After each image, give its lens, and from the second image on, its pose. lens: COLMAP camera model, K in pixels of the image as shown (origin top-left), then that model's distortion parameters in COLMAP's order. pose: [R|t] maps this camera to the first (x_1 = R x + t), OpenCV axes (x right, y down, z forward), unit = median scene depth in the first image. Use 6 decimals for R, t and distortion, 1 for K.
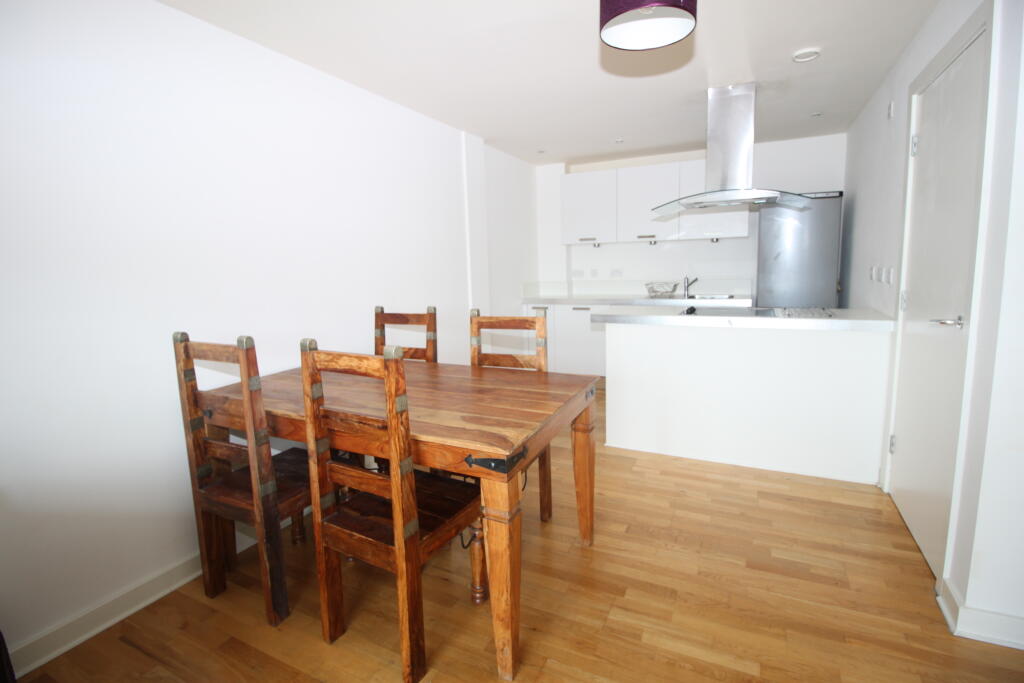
lens RADIAL K [[481.2, 0, 515.8], [0, 481.2, 340.1], [0, 0, 1]] dist [0.001410, -0.012760]
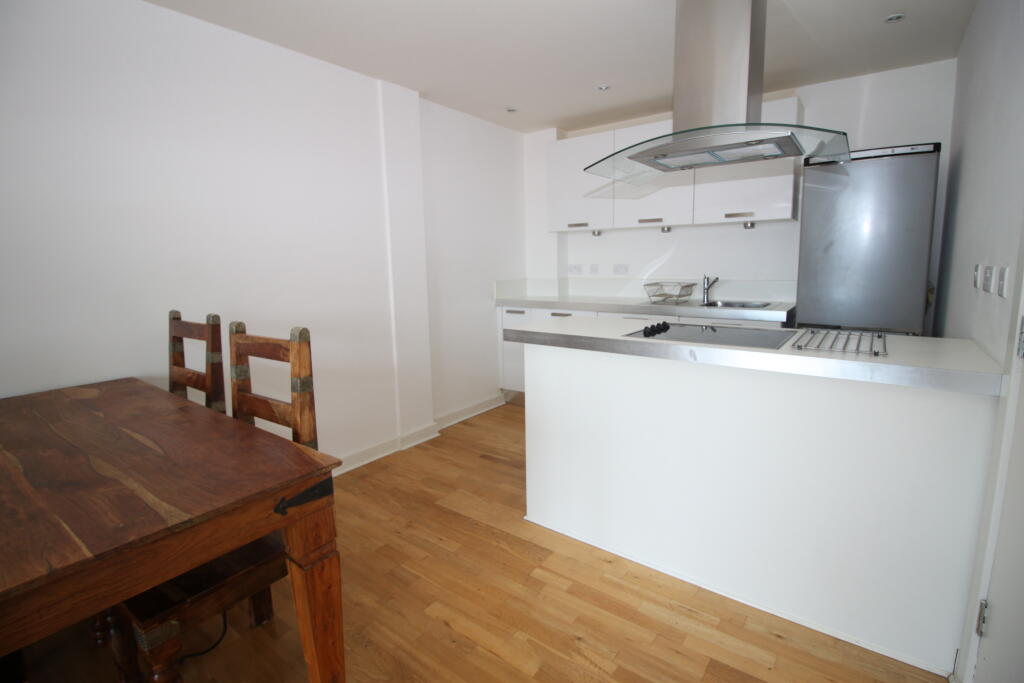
lens RADIAL K [[481.2, 0, 515.8], [0, 481.2, 340.1], [0, 0, 1]] dist [0.001410, -0.012760]
pose [[0.983440, 0.040569, -0.176635, 0.253832], [-0.038605, 0.999149, 0.014540, -0.041613], [0.177075, -0.007480, 0.984169, 0.286715]]
